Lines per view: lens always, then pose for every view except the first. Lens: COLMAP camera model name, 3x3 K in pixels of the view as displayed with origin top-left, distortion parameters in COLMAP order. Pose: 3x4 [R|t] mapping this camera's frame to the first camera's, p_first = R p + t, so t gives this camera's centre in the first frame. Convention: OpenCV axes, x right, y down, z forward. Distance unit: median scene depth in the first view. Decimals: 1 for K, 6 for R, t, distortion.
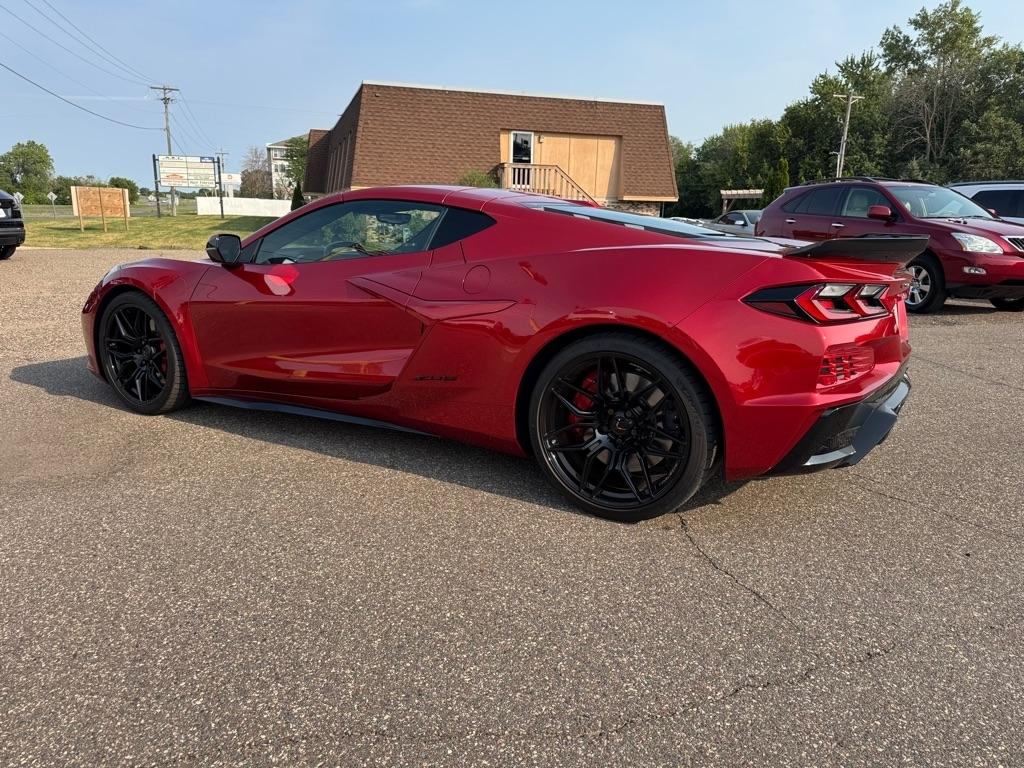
lens RADIAL K [[721.9, 0, 523.4], [0, 721.9, 371.5], [0, 0, 1]] dist [0.082612, -0.097163]
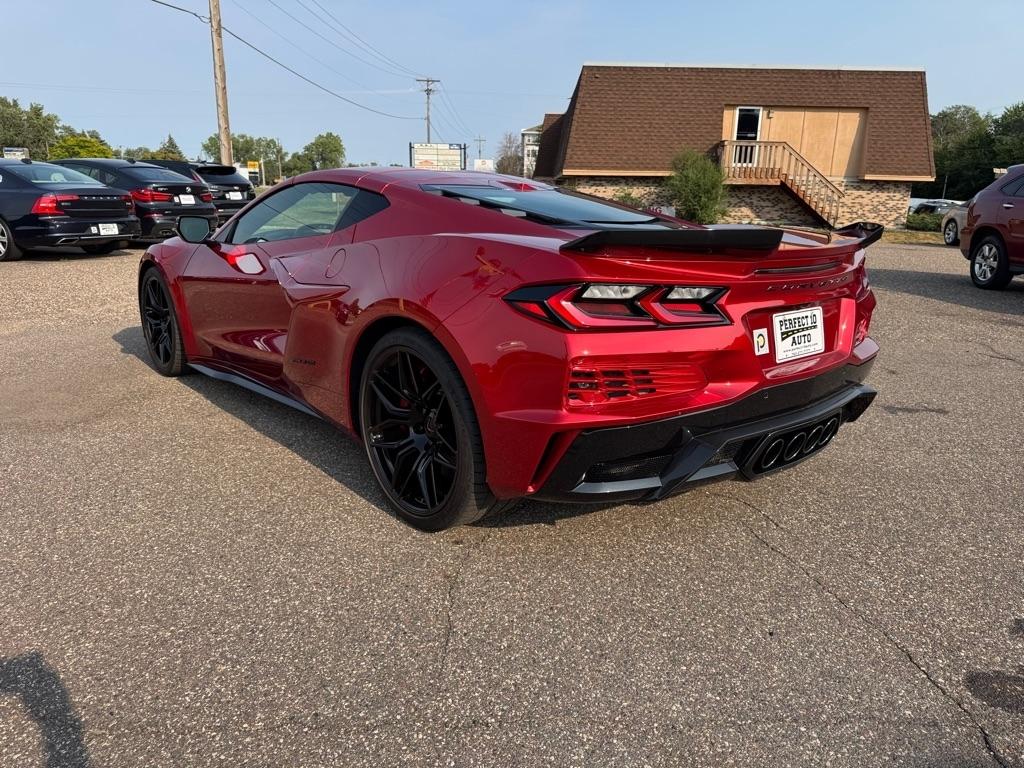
lens RADIAL K [[724.5, 0, 511.3], [0, 724.5, 374.8], [0, 0, 1]] dist [0.059202, -0.087892]
pose [[0.941452, 0.081314, -0.327194, 0.044336], [-0.072356, 0.996597, 0.039482, -0.002977], [0.329291, -0.013496, 0.944132, 0.012573]]
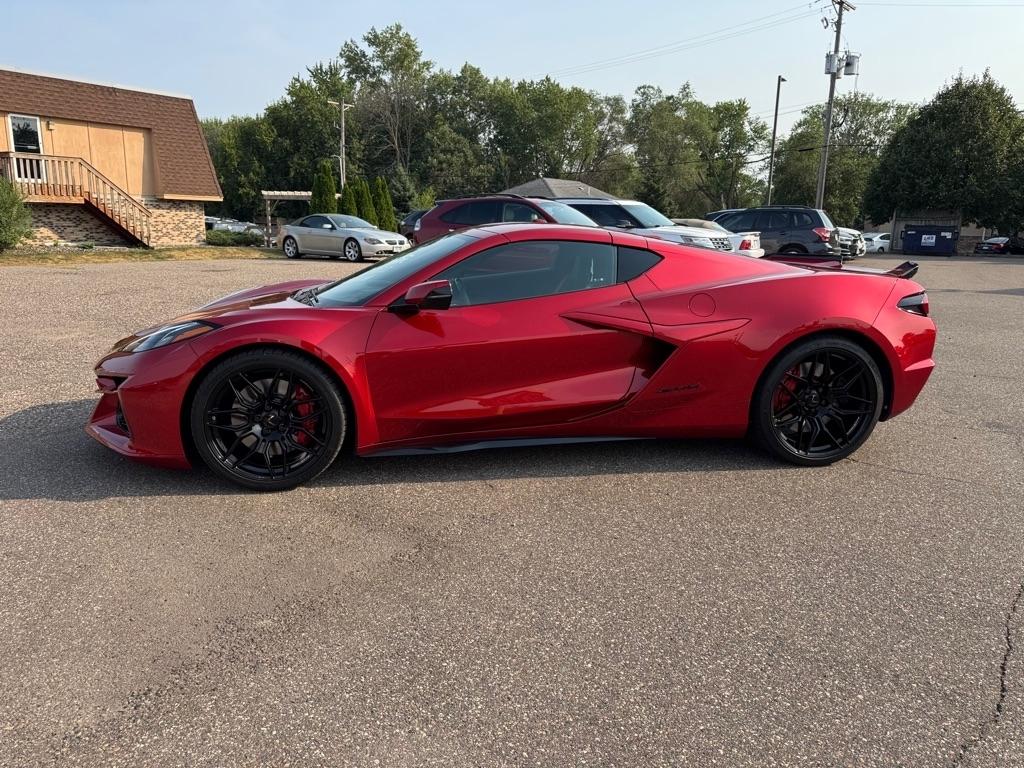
lens RADIAL K [[721.8, 0, 512.0], [0, 721.8, 384.0], [0, 0, 1]] dist [0.028539, -0.040178]
pose [[0.787887, -0.141269, 0.599397, -0.098224], [0.127632, 0.989658, 0.065481, -0.010589], [-0.602448, 0.024910, 0.797769, 0.017396]]
